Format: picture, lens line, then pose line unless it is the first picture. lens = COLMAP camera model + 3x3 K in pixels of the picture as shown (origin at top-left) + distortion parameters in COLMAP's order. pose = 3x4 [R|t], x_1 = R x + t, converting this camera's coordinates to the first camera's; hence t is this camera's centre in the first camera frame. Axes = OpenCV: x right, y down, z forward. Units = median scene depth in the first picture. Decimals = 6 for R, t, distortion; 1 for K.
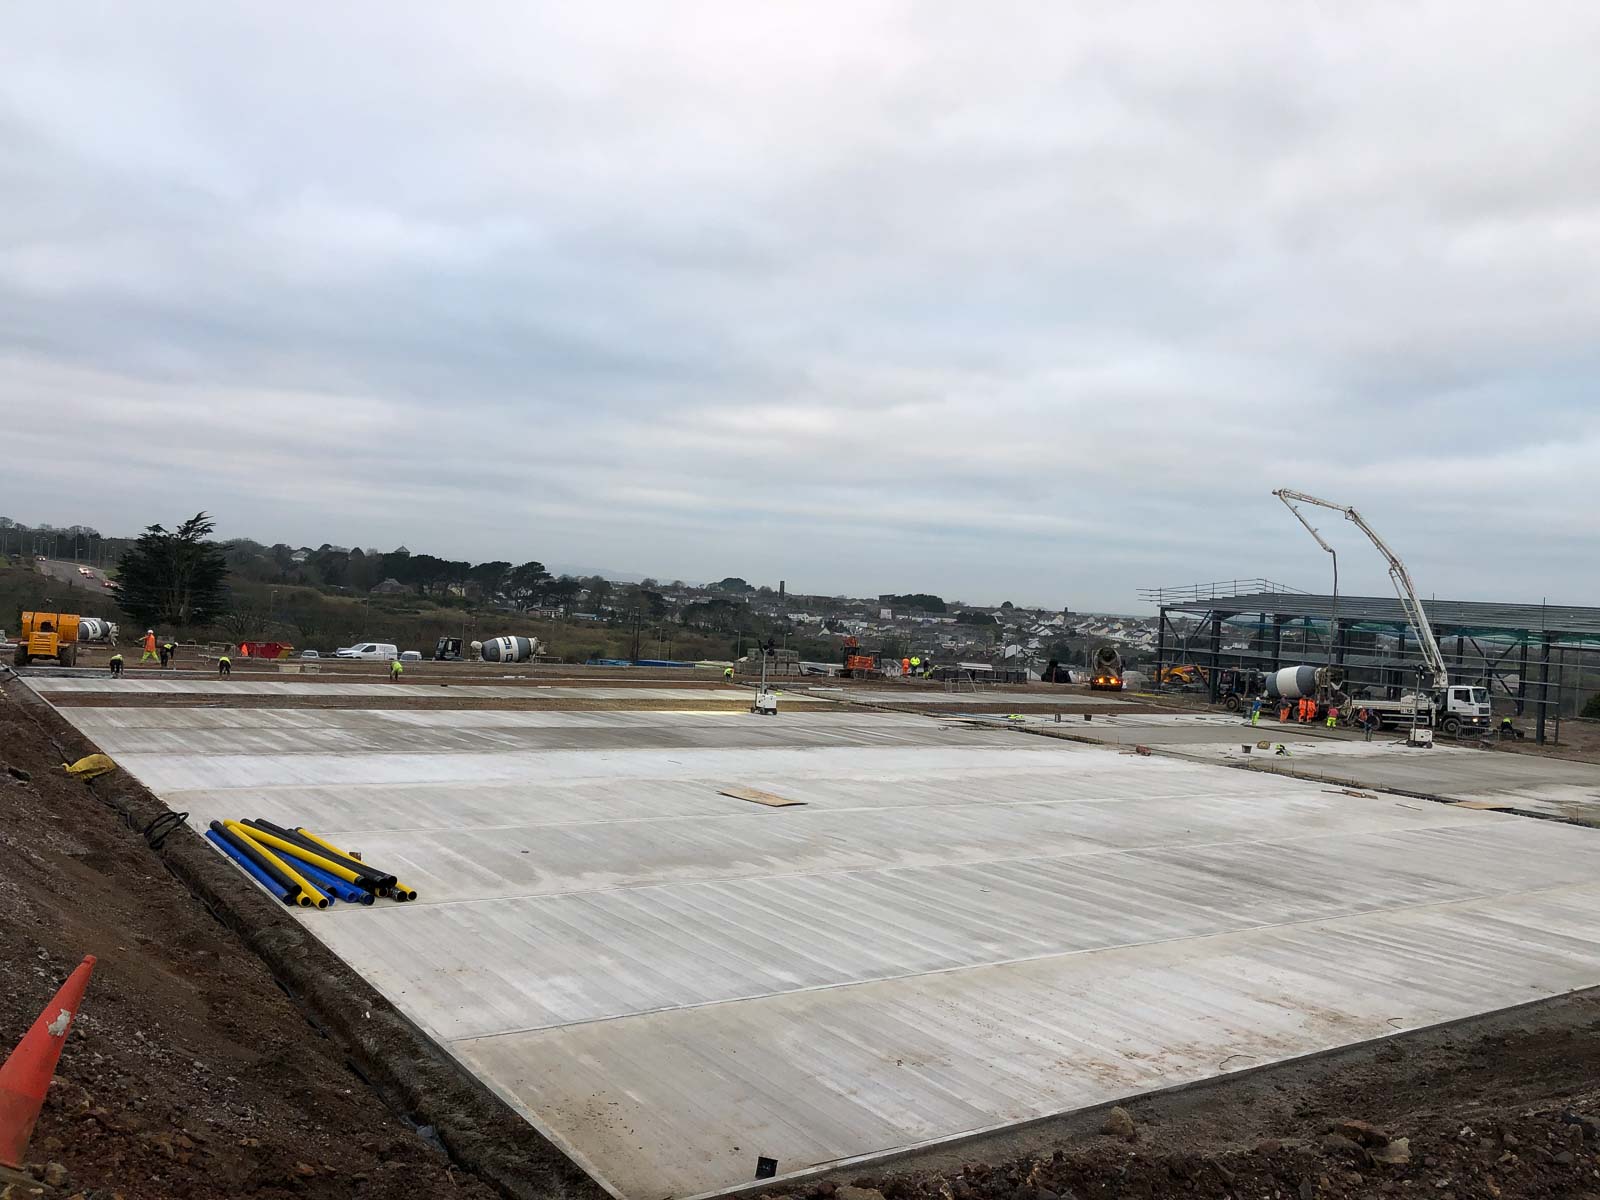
lens RADIAL K [[1284.7, 0, 812.2], [0, 1284.7, 598.6], [0, 0, 1]] dist [0.031459, -0.013771]
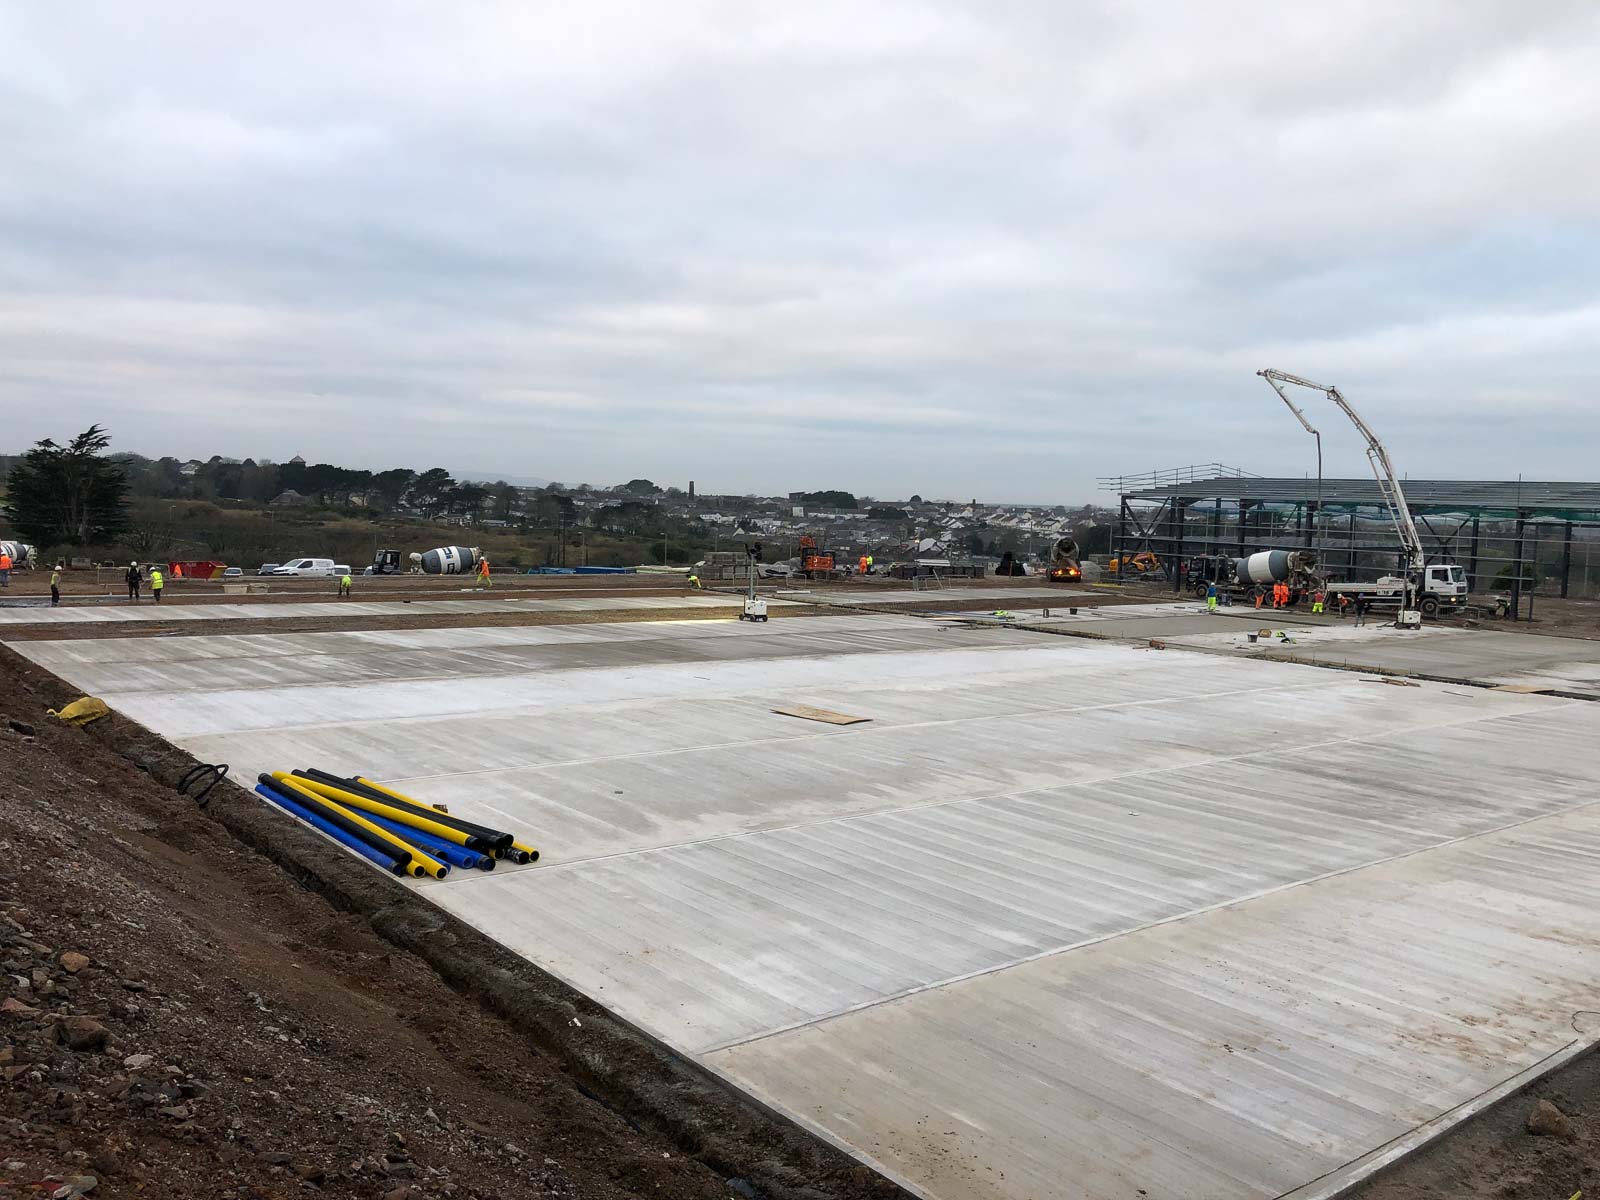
lens RADIAL K [[1281.1, 0, 797.1], [0, 1281.1, 576.8], [0, 0, 1]] dist [0.063125, -0.069049]
pose [[0.997566, -0.033781, 0.061006, -0.143844], [0.029912, 0.997549, 0.063256, -0.004310], [-0.062993, -0.061277, 0.996131, 0.112992]]
